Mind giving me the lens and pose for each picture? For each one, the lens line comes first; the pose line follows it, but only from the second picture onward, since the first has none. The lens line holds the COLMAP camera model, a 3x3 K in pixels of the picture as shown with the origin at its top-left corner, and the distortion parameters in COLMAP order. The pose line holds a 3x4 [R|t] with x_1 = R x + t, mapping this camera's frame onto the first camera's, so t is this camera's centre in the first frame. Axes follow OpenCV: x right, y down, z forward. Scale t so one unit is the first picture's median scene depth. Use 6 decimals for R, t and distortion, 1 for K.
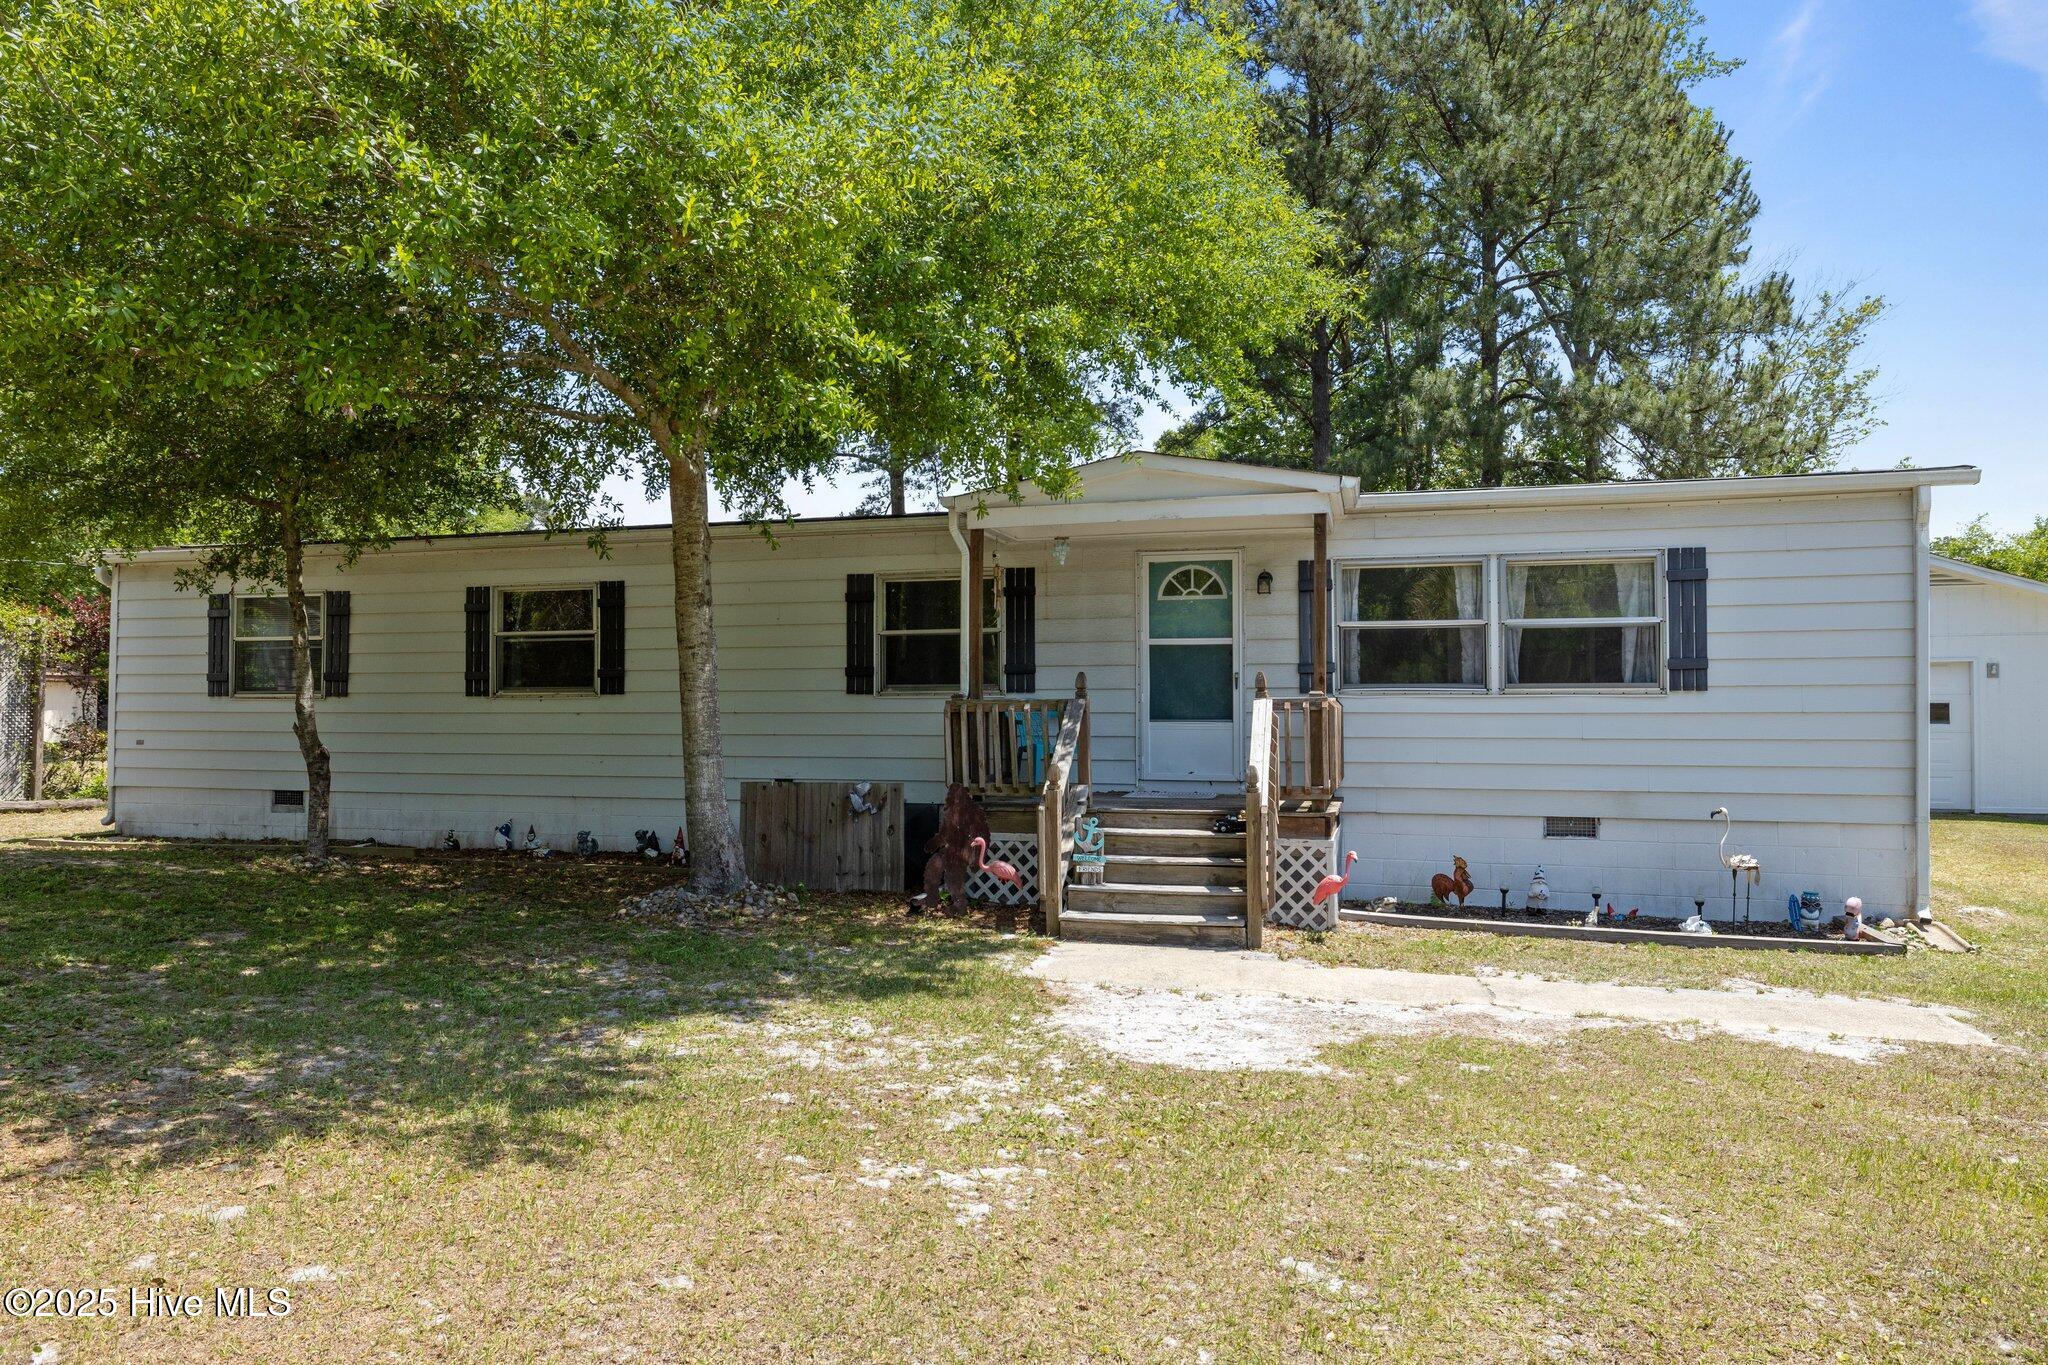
lens RADIAL K [[1312.0, 0, 1010.0], [0, 1312.0, 693.9], [0, 0, 1]] dist [-0.005398, 0.004287]
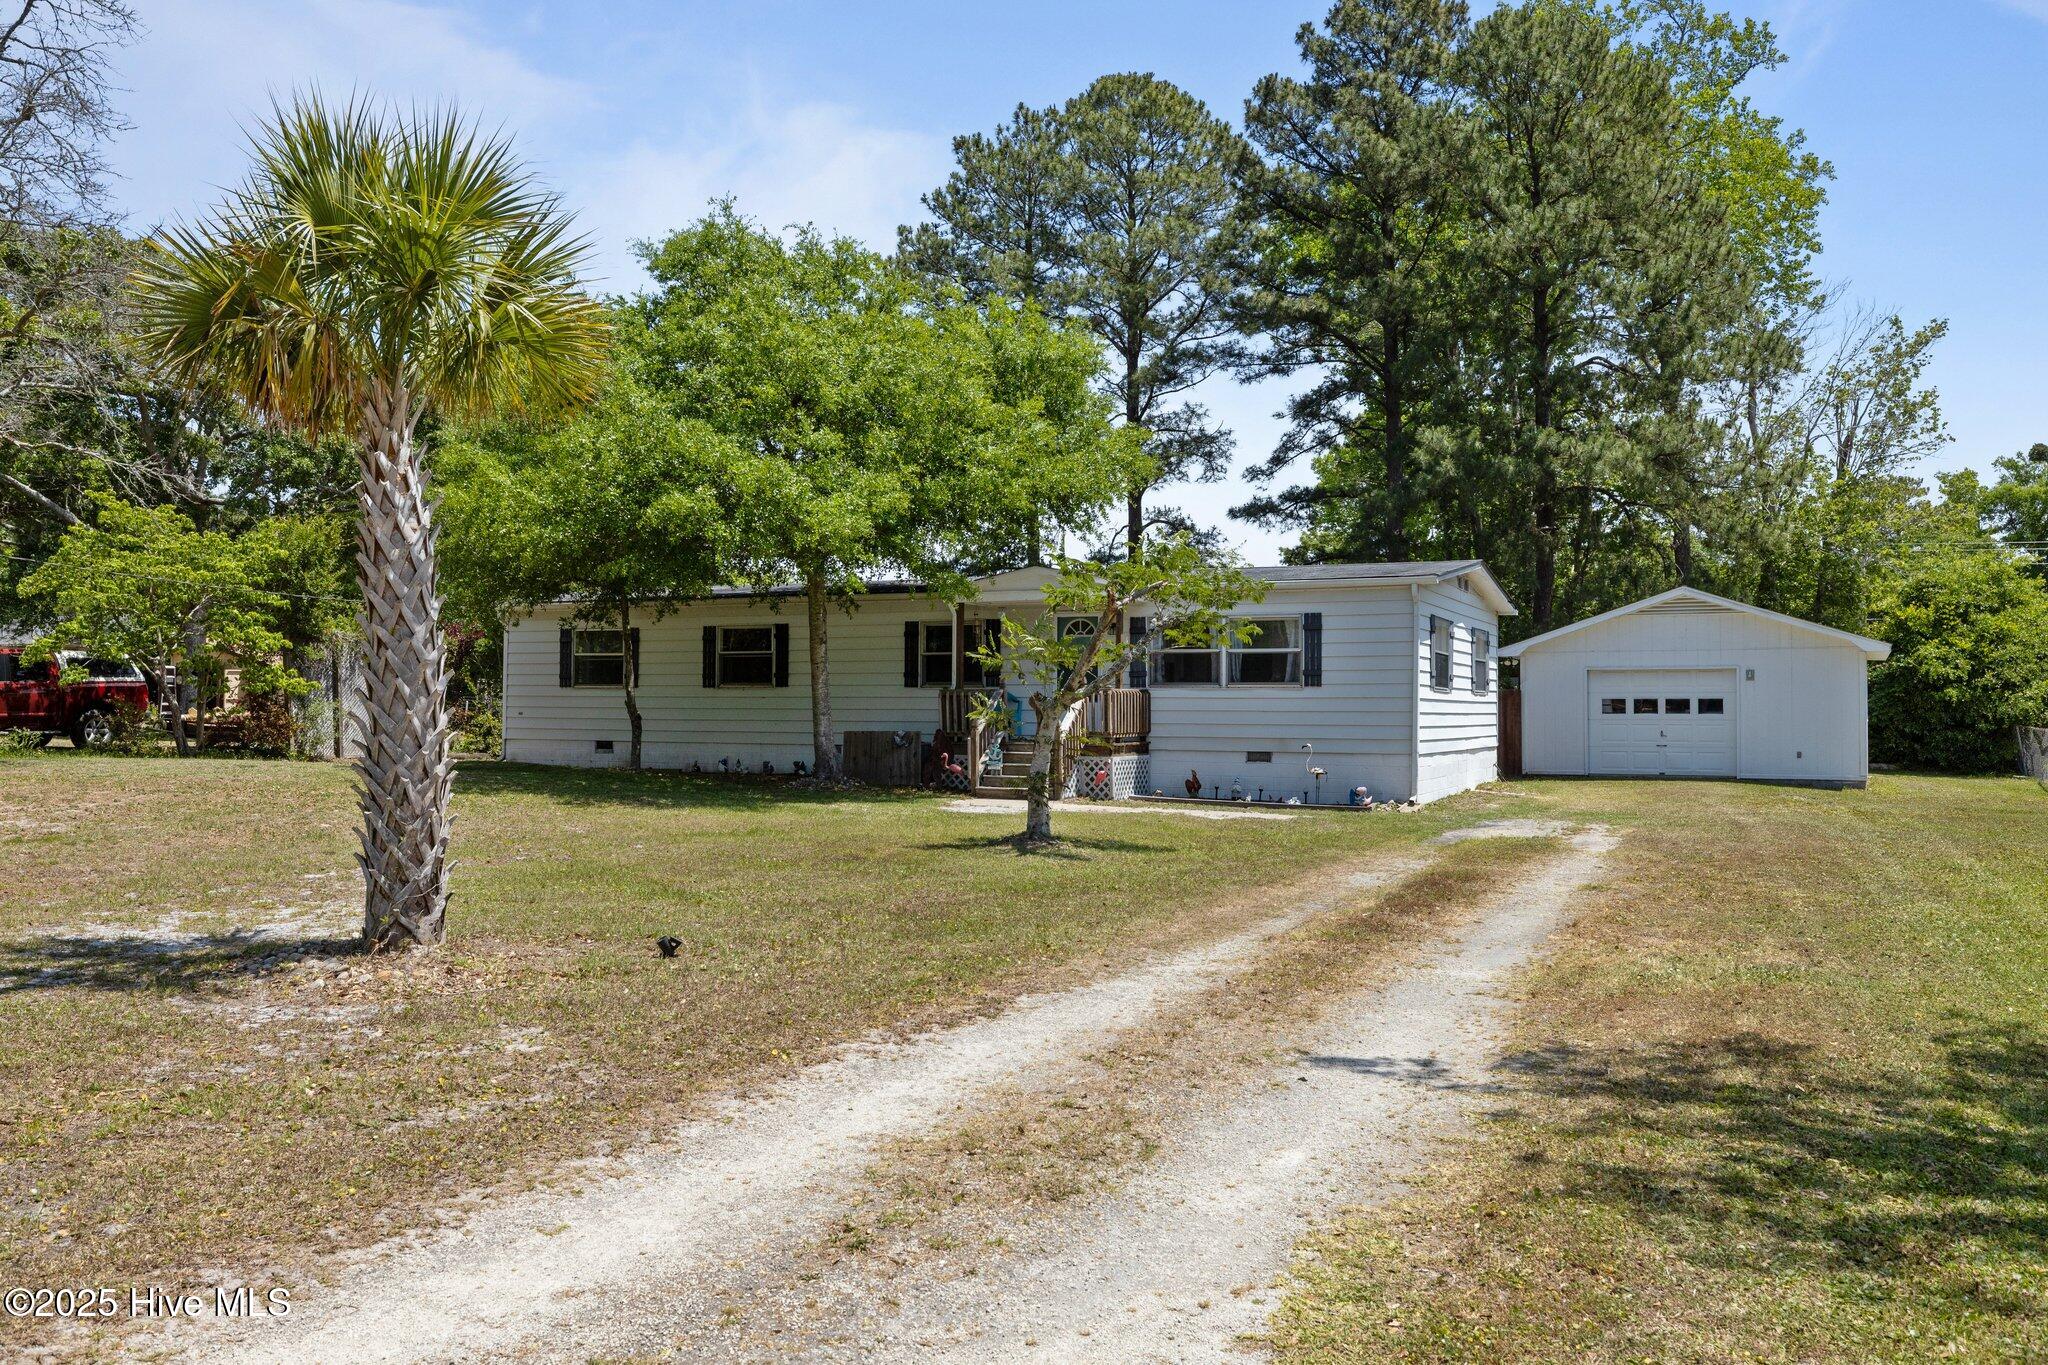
lens RADIAL K [[1602.8, 0, 1020.2], [0, 1602.8, 735.1], [0, 0, 1]] dist [-0.003076, -0.007974]
pose [[0.987375, 0.009187, -0.158133, 0.424656], [-0.005084, 0.999640, 0.026329, 0.008318], [0.158318, -0.025192, 0.987067, -1.292241]]
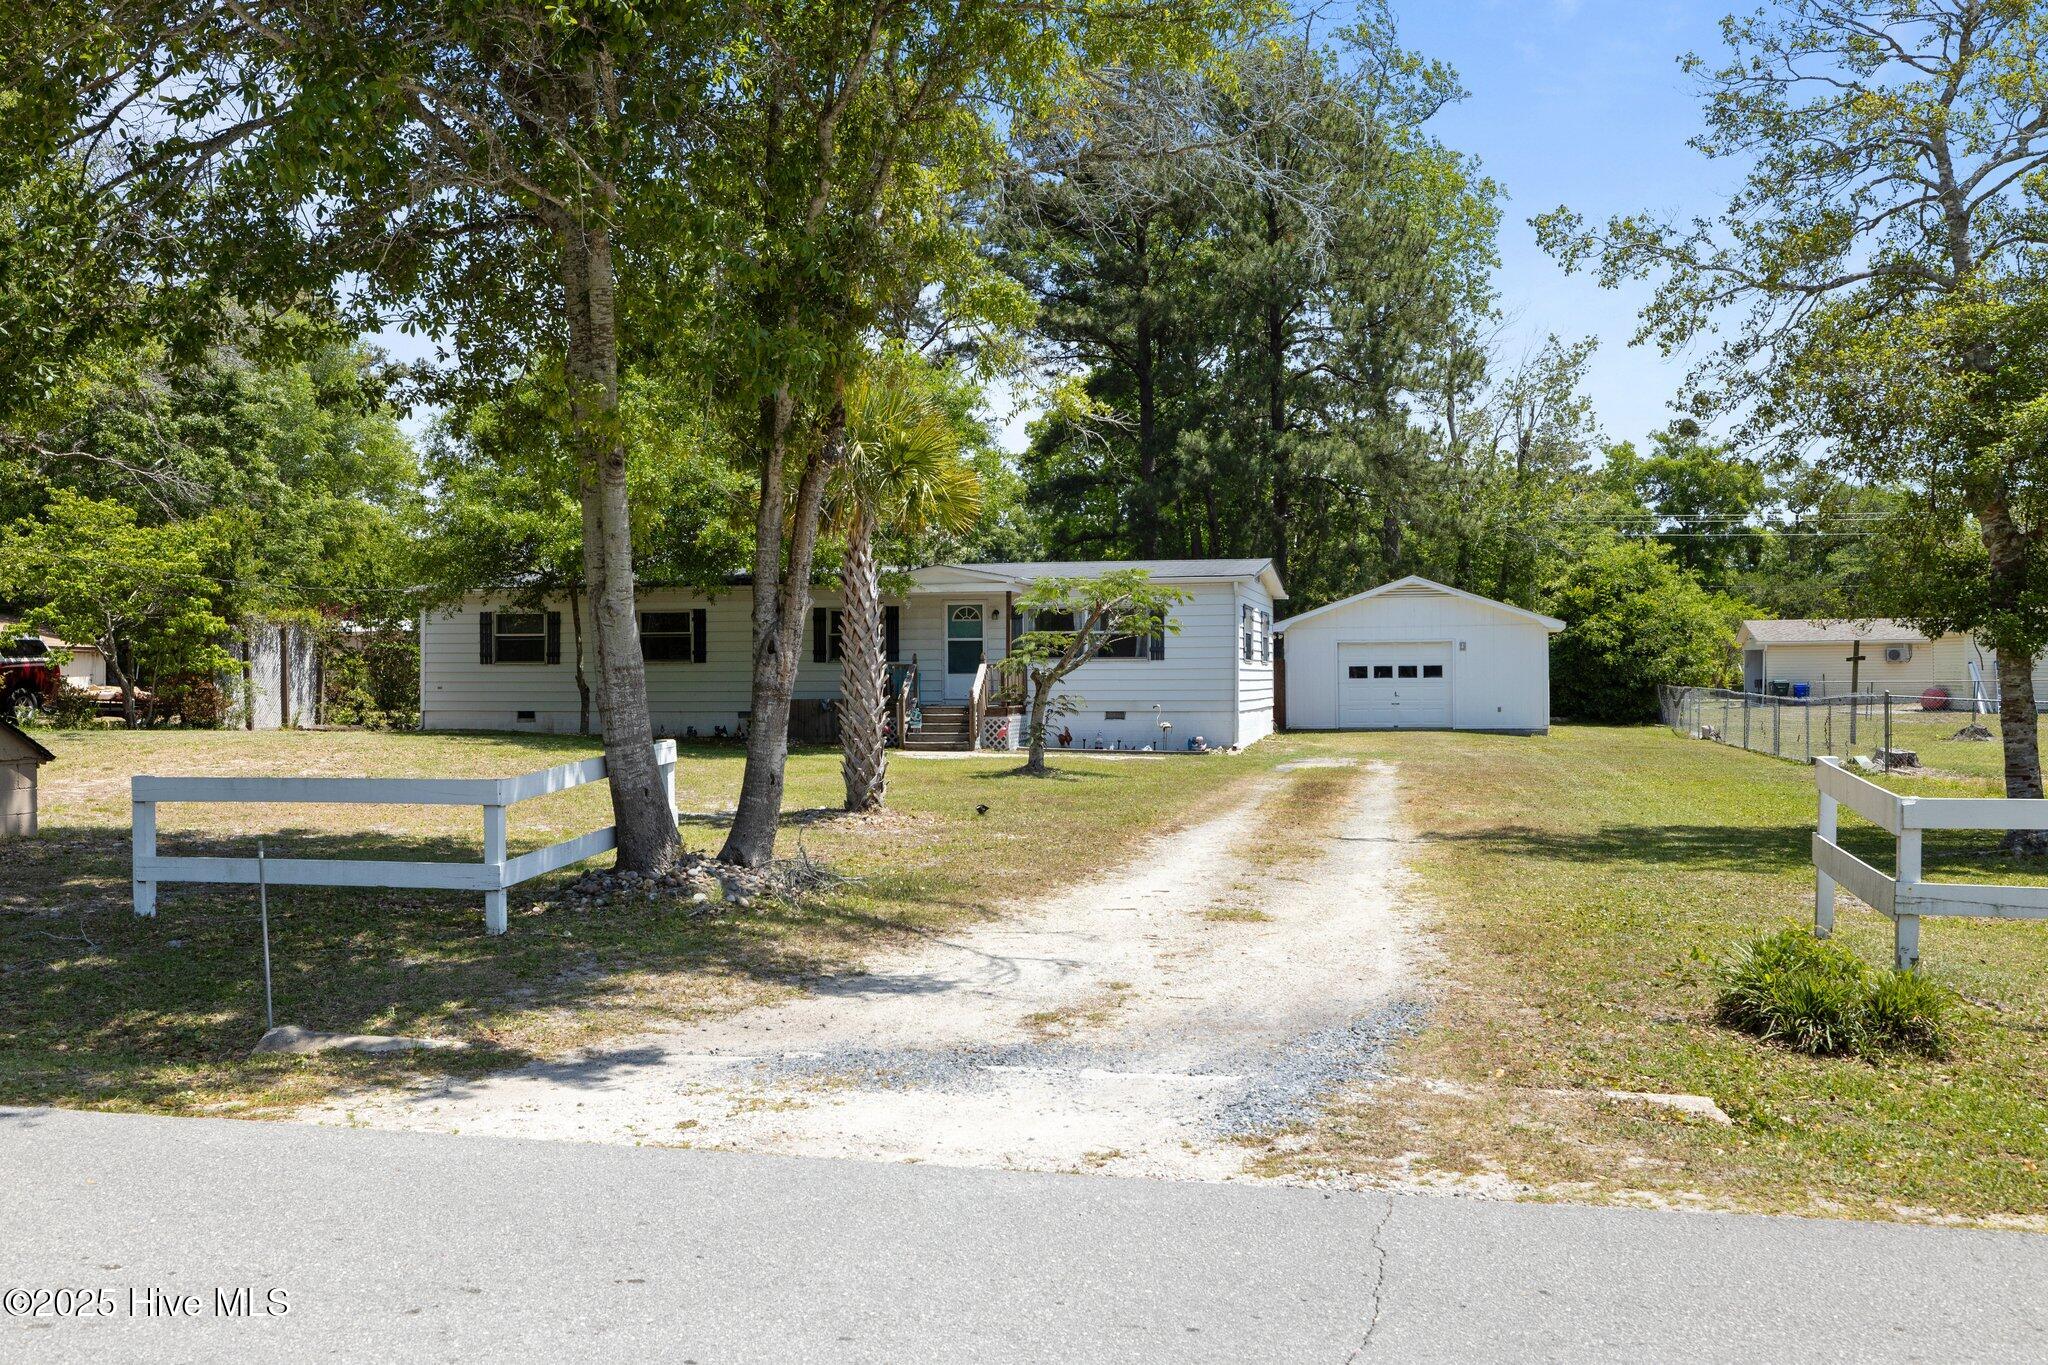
lens RADIAL K [[1864.8, 0, 1020.5], [0, 1864.8, 681.6], [0, 0, 1]] dist [0.002528, 0.000000]
pose [[0.998298, -0.003494, 0.058221, 0.042968], [0.002737, 0.999911, 0.013073, -0.007998], [-0.058262, -0.012891, 0.998218, -2.337527]]
